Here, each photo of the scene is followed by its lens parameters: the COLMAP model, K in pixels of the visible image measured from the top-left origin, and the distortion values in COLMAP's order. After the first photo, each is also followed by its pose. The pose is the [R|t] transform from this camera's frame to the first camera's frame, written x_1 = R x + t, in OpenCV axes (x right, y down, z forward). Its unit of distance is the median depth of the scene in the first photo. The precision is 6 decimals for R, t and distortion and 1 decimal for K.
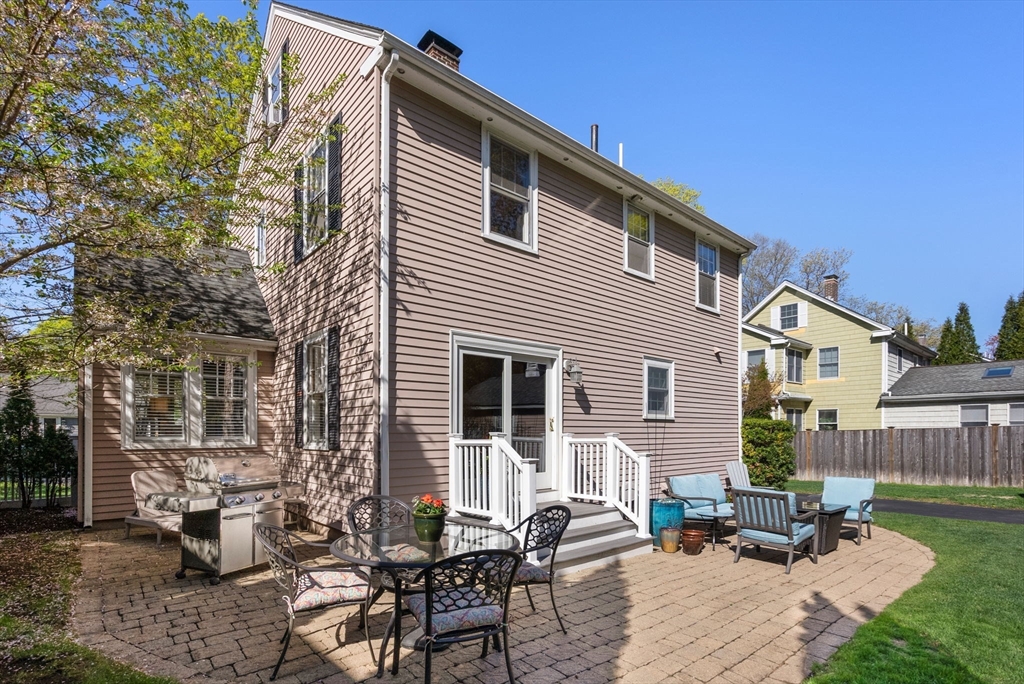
lens RADIAL K [[495.5, 0, 513.3], [0, 495.5, 430.7], [0, 0, 1]] dist [-0.010315, 0.000307]
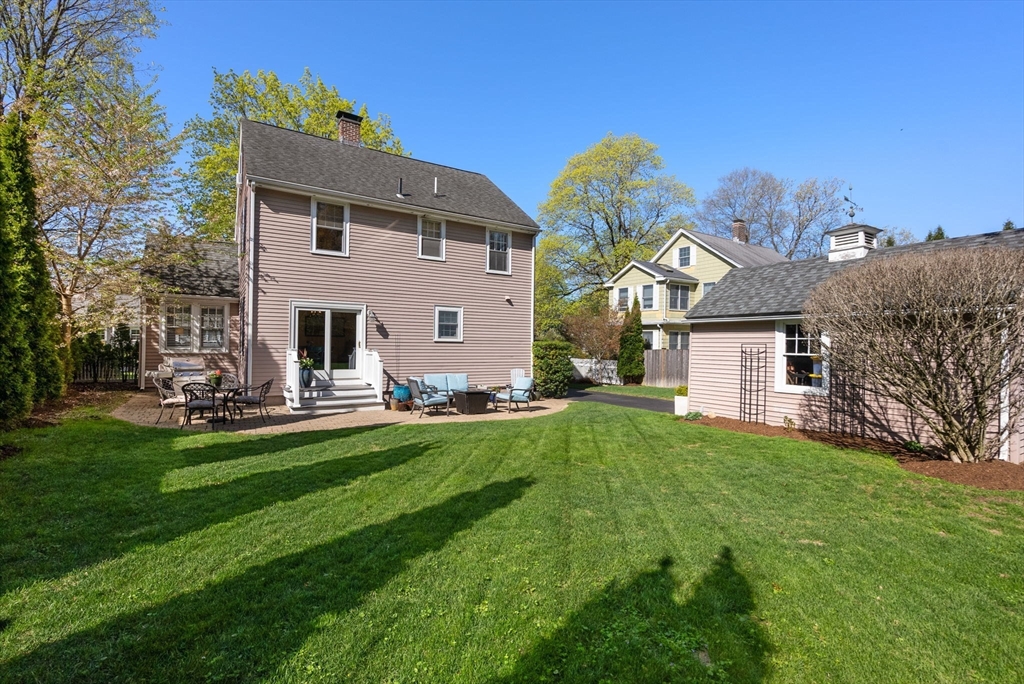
lens RADIAL K [[470.4, 0, 512.6], [0, 470.4, 338.9], [0, 0, 1]] dist [-0.001778, 0.000427]
pose [[0.987964, 0.014698, -0.153984, 0.896301], [-0.015758, 0.999860, -0.005661, -0.030891], [0.153879, 0.008020, 0.988057, -0.663873]]
